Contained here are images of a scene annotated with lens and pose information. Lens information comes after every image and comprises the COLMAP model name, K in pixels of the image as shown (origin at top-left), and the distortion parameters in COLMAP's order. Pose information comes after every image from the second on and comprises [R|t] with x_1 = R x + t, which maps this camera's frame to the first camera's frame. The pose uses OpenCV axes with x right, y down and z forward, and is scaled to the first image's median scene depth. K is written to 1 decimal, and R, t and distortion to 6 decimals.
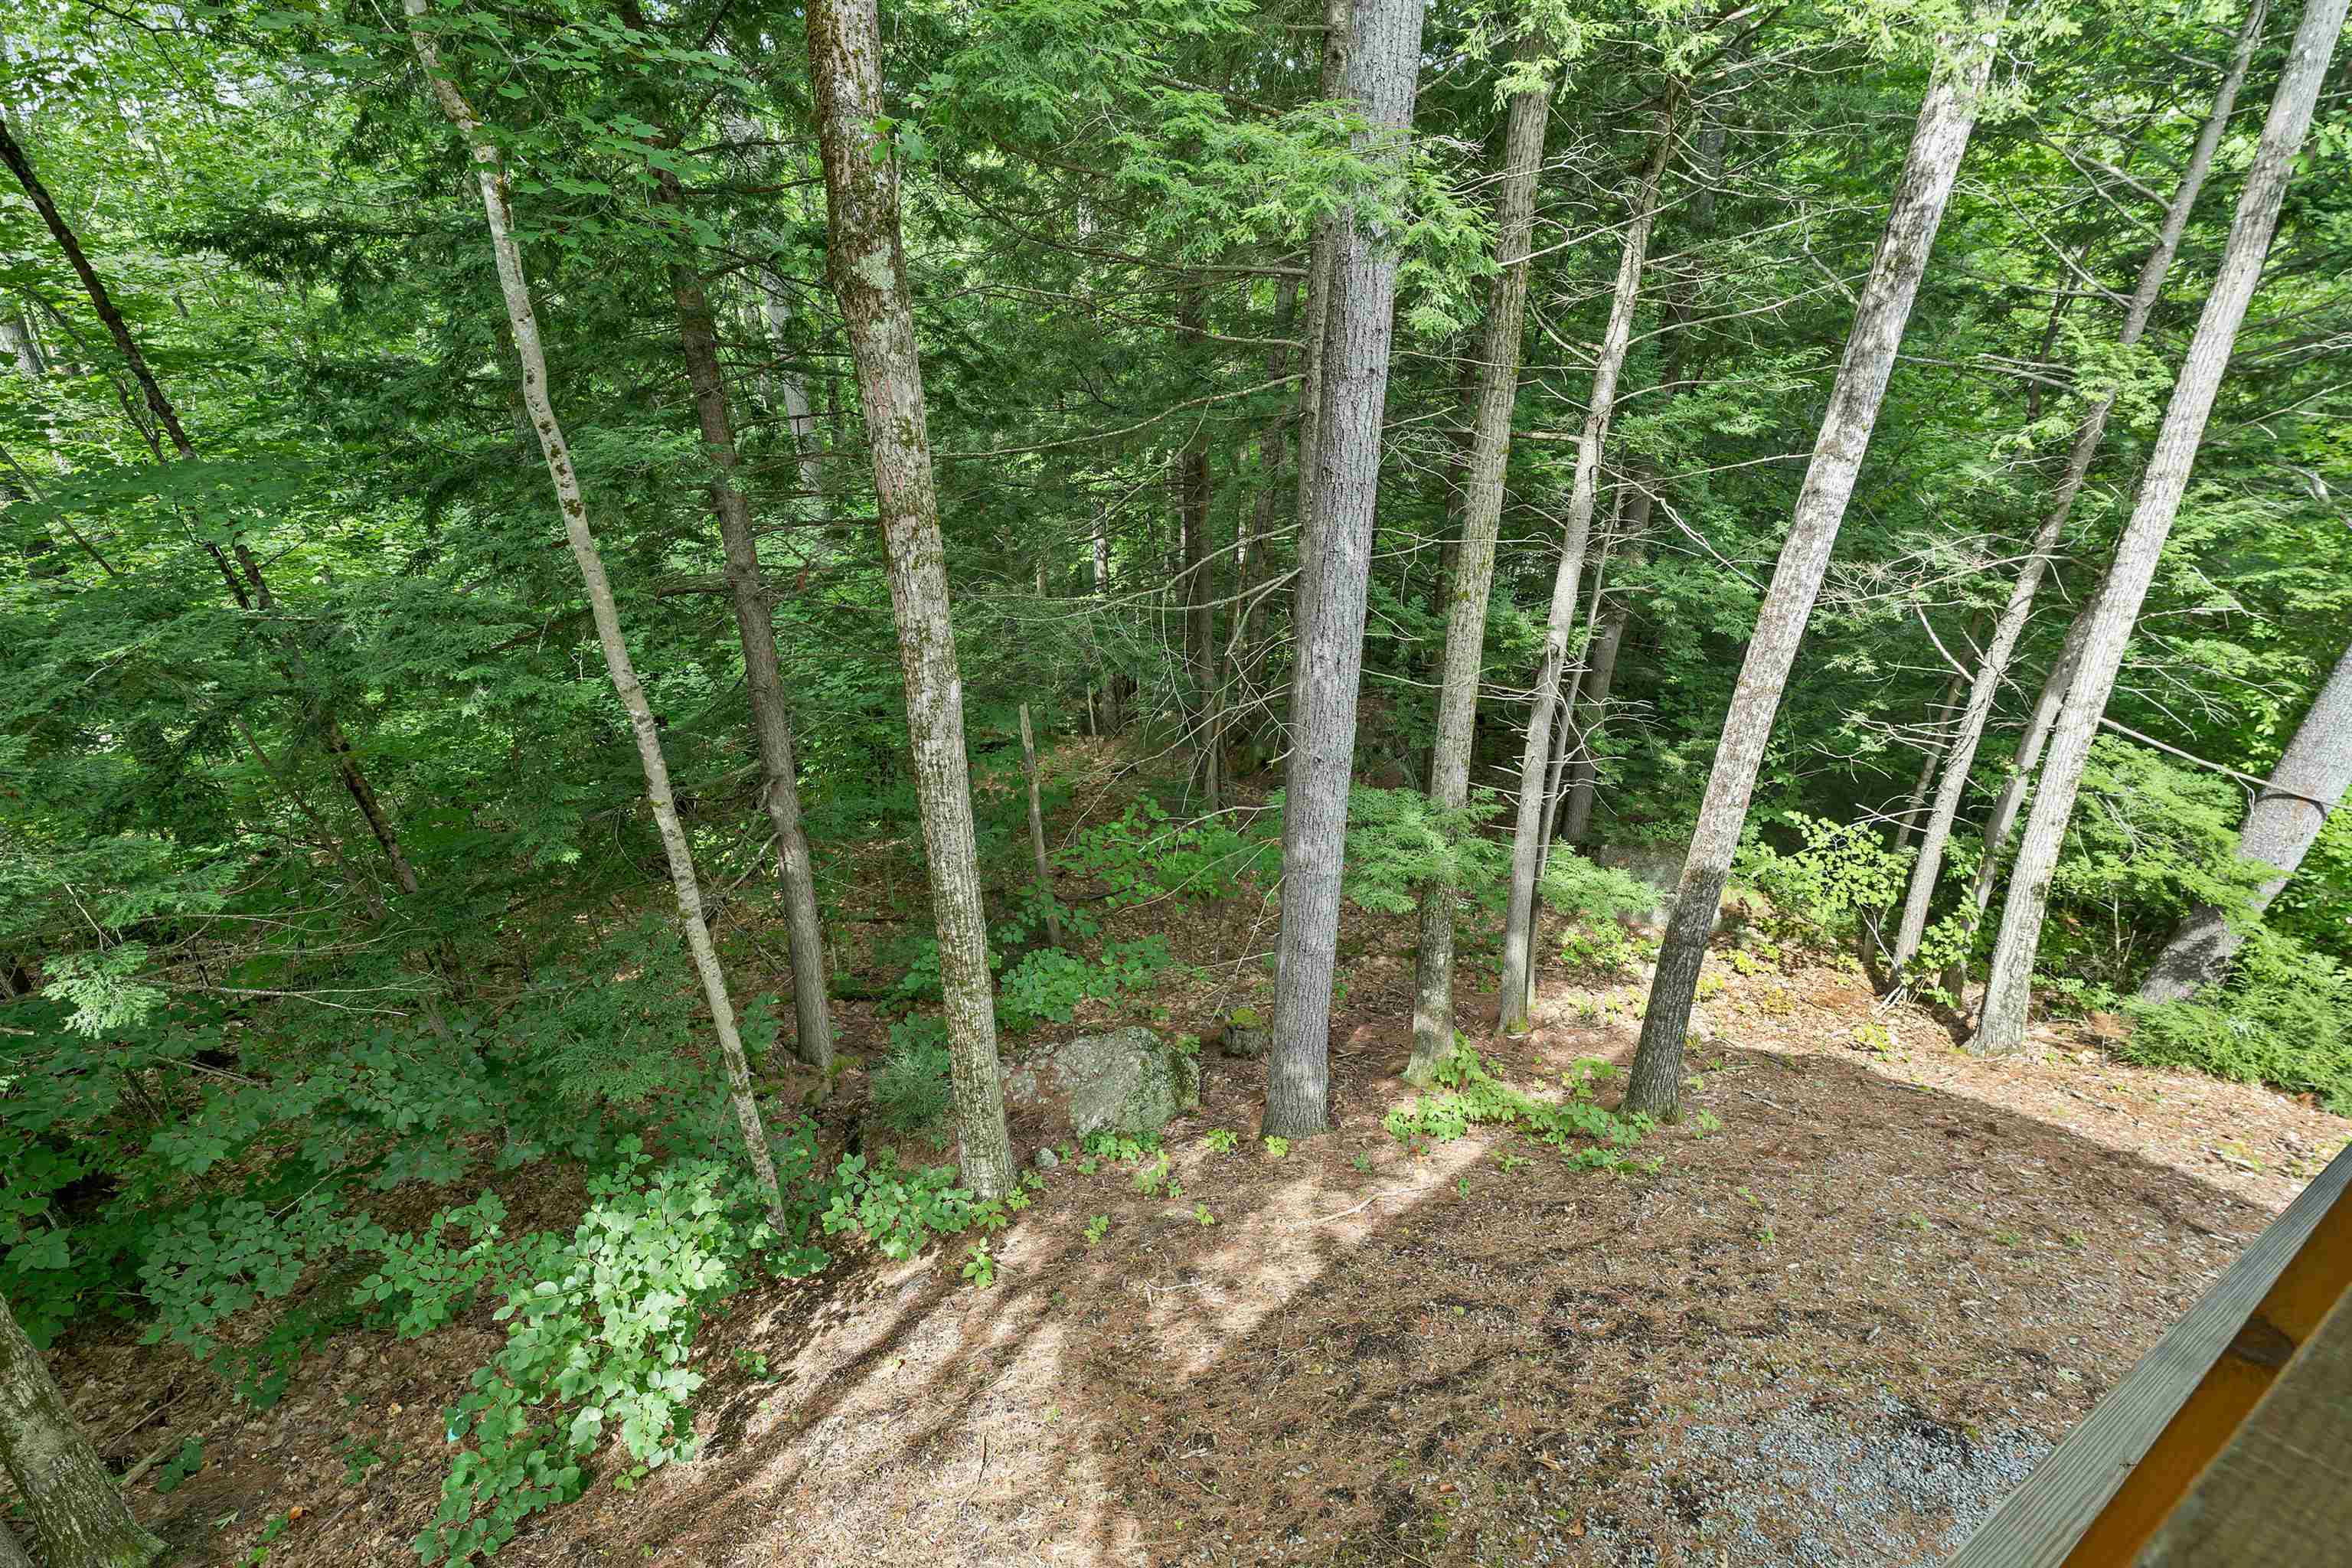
lens RADIAL K [[982.4, 0, 1186.1], [0, 982.4, 772.3], [0, 0, 1]] dist [0.003246, -0.000563]
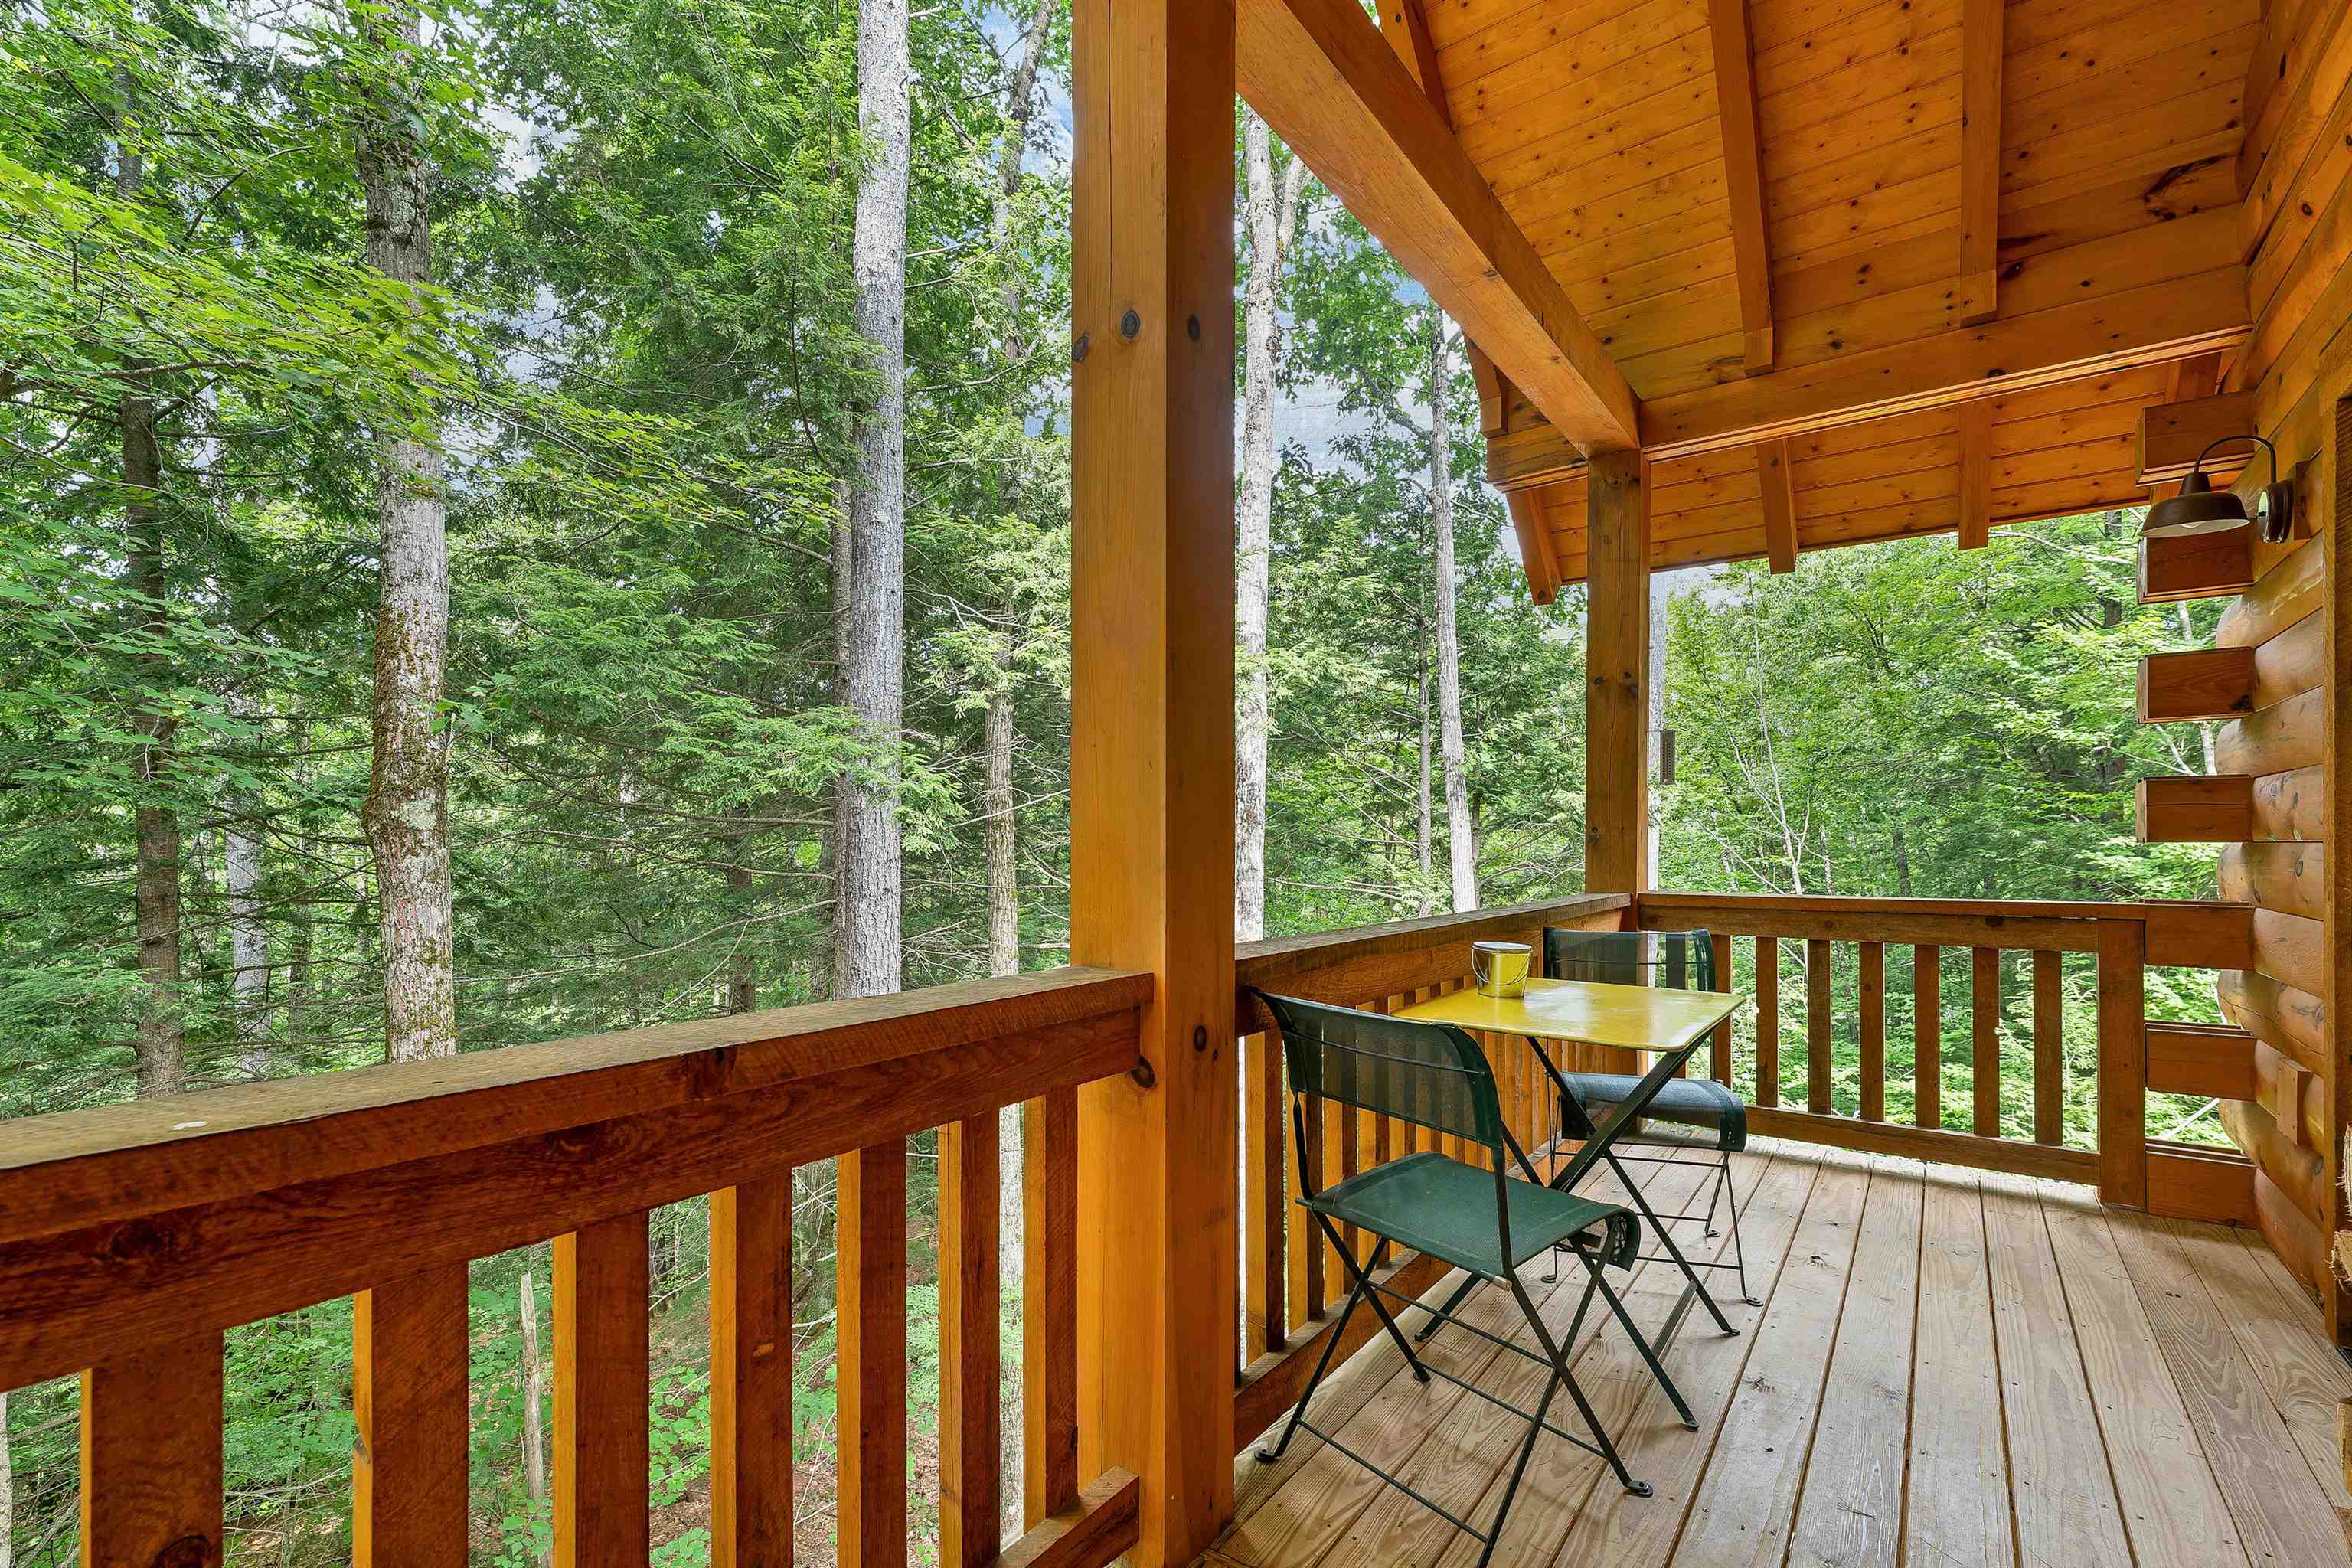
lens RADIAL K [[982.4, 0, 1165.7], [0, 982.4, 842.9], [0, 0, 1]] dist [0.003246, -0.000563]
pose [[0.916306, -0.009947, 0.400355, 0.017515], [0.190077, 0.890719, -0.412906, 0.143499], [-0.352497, 0.454446, 0.818061, -0.203294]]
